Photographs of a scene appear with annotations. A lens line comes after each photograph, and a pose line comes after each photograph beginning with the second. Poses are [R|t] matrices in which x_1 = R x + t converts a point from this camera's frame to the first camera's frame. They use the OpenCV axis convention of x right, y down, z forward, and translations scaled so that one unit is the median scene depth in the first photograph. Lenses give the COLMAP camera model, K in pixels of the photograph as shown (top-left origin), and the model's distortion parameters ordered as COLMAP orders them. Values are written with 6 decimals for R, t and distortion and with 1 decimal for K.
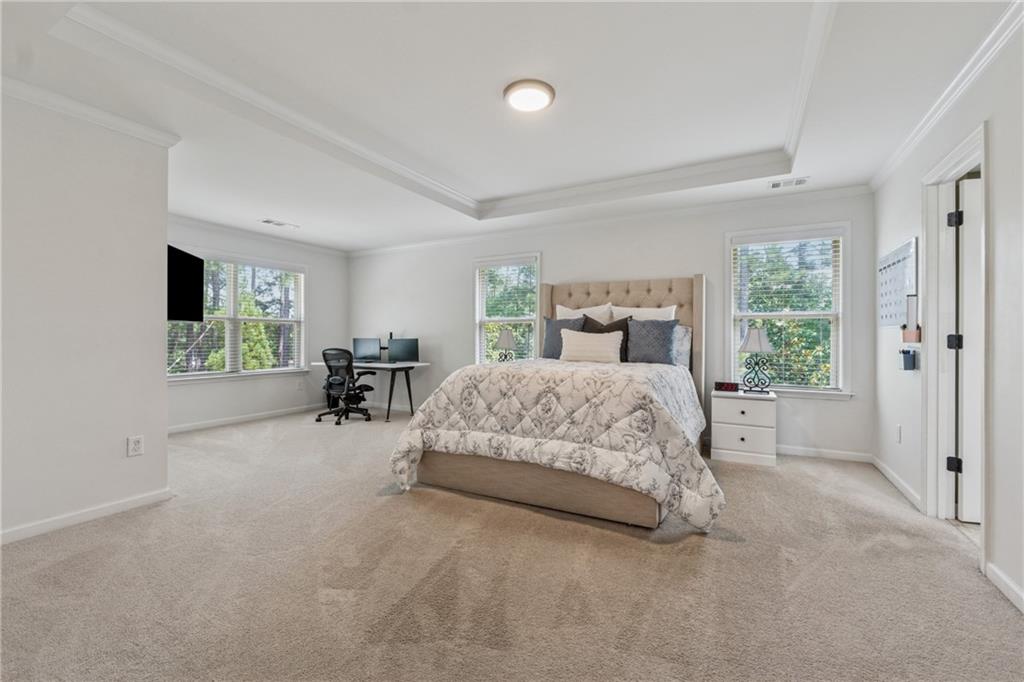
lens RADIAL K [[428.8, 0, 514.9], [0, 428.8, 336.8], [0, 0, 1]] dist [-0.008394, 0.000139]
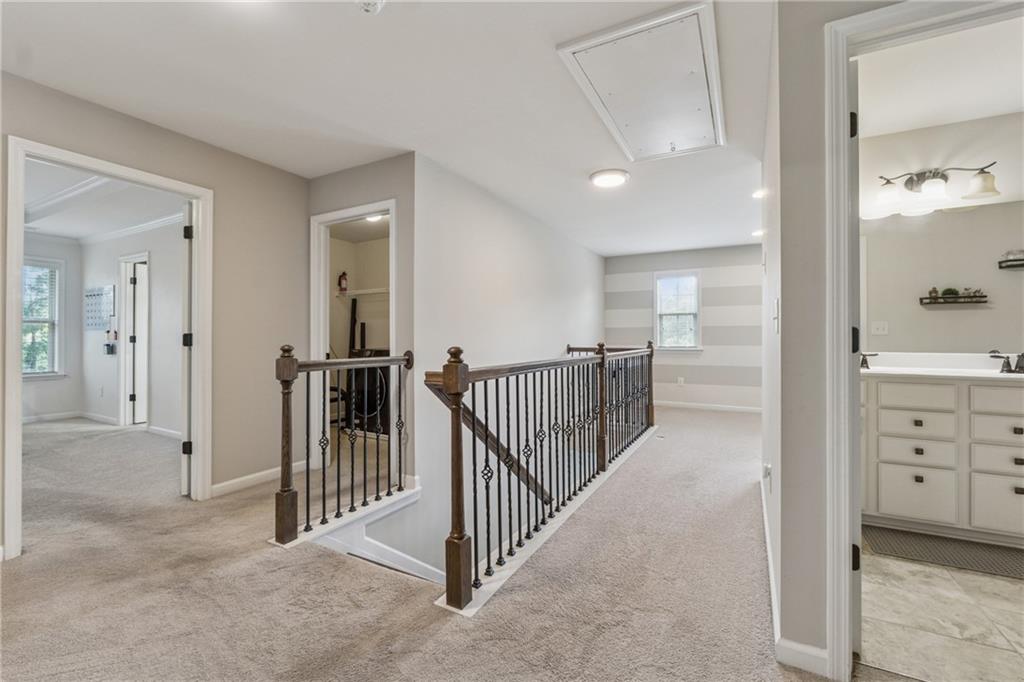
lens RADIAL K [[428.8, 0, 515.2], [0, 428.8, 335.5], [0, 0, 1]] dist [-0.008394, 0.000139]
pose [[-0.010992, 0.002242, 0.999937, -1.011047], [-0.002121, 0.999995, -0.002265, -0.006022], [-0.999937, -0.002146, -0.010987, -0.802569]]
